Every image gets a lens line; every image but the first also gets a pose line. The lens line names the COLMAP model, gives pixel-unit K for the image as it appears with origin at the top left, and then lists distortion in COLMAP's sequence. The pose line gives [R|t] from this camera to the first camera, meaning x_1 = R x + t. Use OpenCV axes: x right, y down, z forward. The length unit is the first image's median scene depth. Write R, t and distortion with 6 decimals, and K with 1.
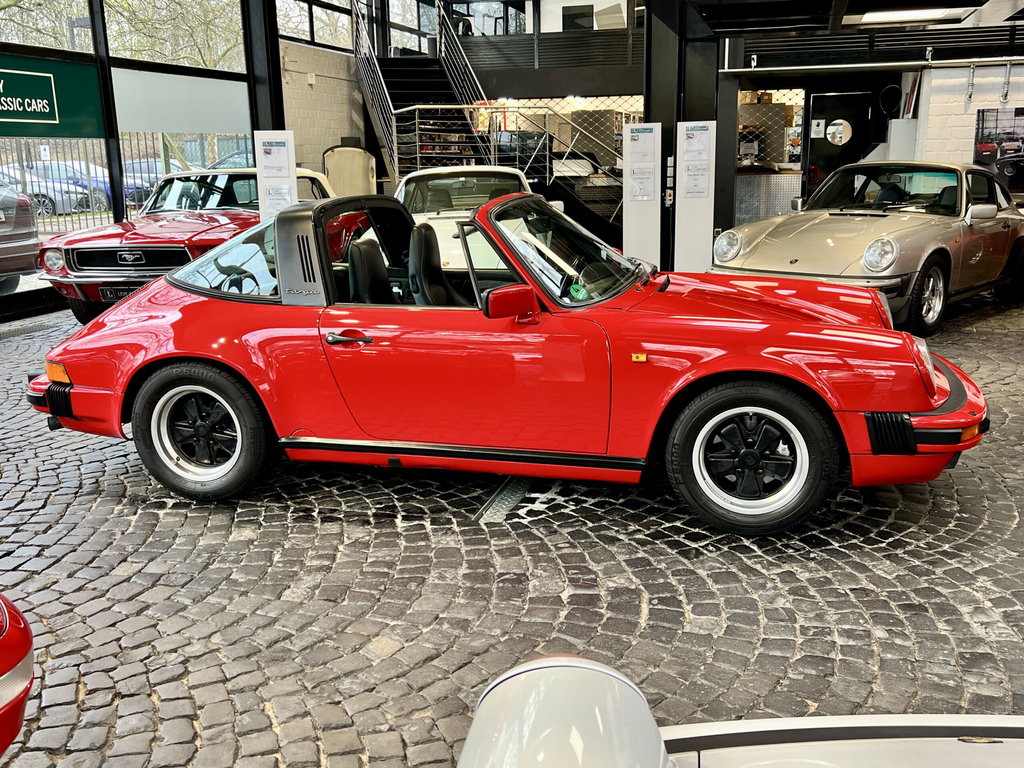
lens RADIAL K [[976.8, 0, 512.0], [0, 976.8, 384.0], [0, 0, 1]] dist [0.028113, -0.007124]
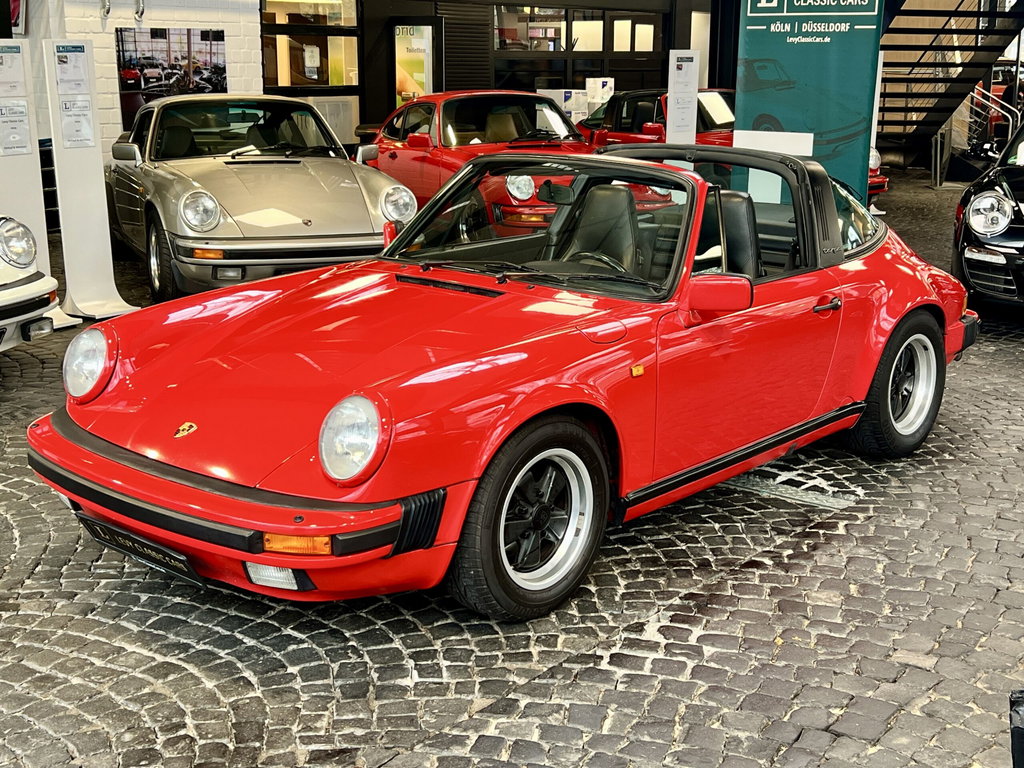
lens RADIAL K [[1363.9, 0, 512.0], [0, 1363.9, 384.0], [0, 0, 1]] dist [0.110656, -0.332599]
pose [[0.403039, -0.193407, 0.894513, -1.240885], [0.195266, 0.973081, 0.122414, -0.182612], [-0.894109, 0.125330, 0.429956, 0.688870]]
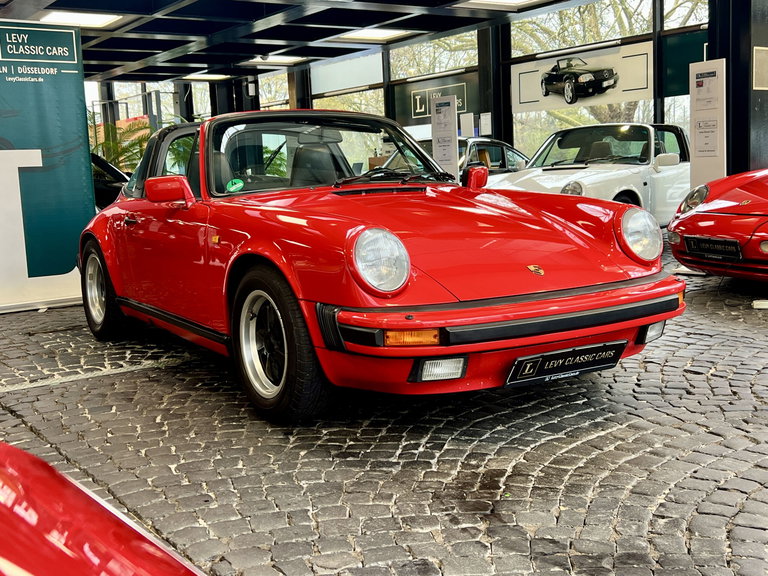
lens RADIAL K [[927.5, 0, 384.0], [0, 927.5, 288.0], [0, 0, 1]] dist [0.121669, -0.287304]
pose [[-0.765894, -0.029554, 0.642287, -0.909062], [0.202685, 0.936914, 0.284801, -0.327146], [-0.610184, 0.348309, -0.711587, 1.992050]]
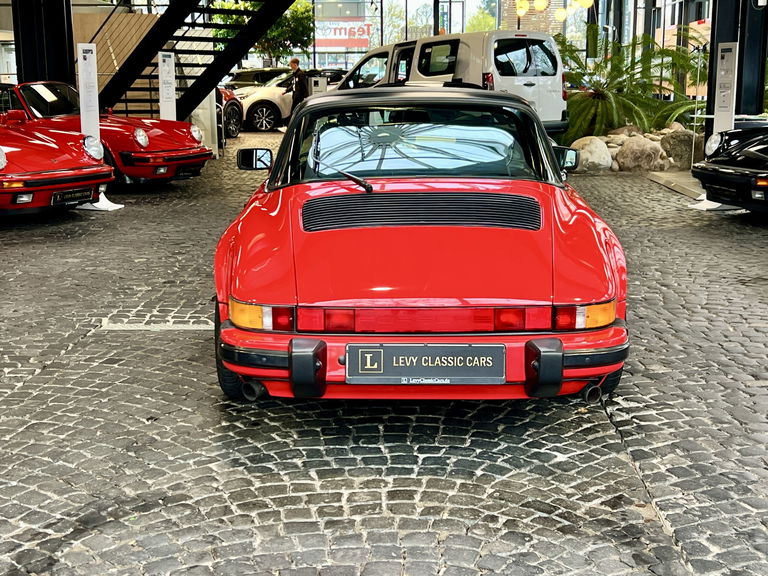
lens RADIAL K [[1103.1, 0, 384.0], [0, 1103.1, 288.0], [0, 0, 1]] dist [0.105556, -0.067646]
pose [[-0.230104, -0.162039, 0.959581, -1.375656], [0.228453, 0.949491, 0.215118, -0.282591], [-0.945971, 0.268719, -0.181464, 1.437780]]
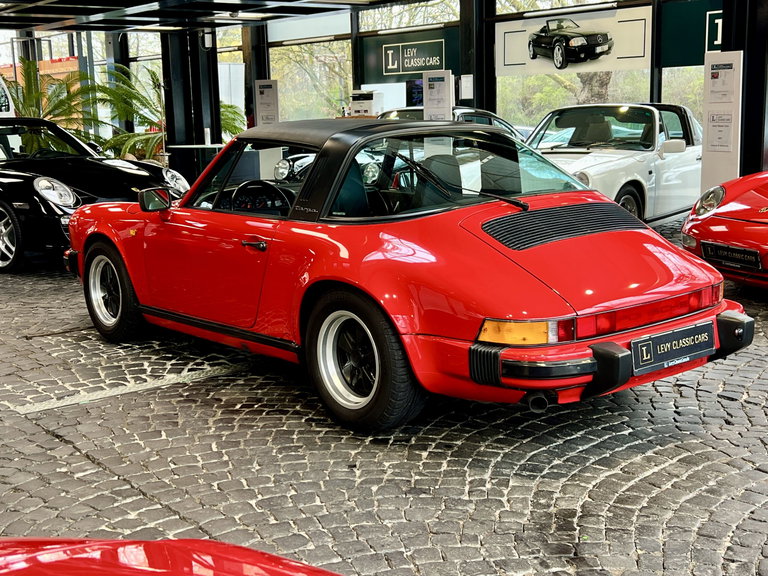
lens RADIAL K [[1036.1, 0, 378.4], [0, 1036.1, 301.0], [0, 0, 1]] dist [0.137448, -0.347907]
pose [[-0.800833, -0.074237, 0.594268, -0.890248], [0.174610, 0.920233, 0.350261, -0.459262], [-0.572868, 0.384266, -0.723991, 2.120747]]
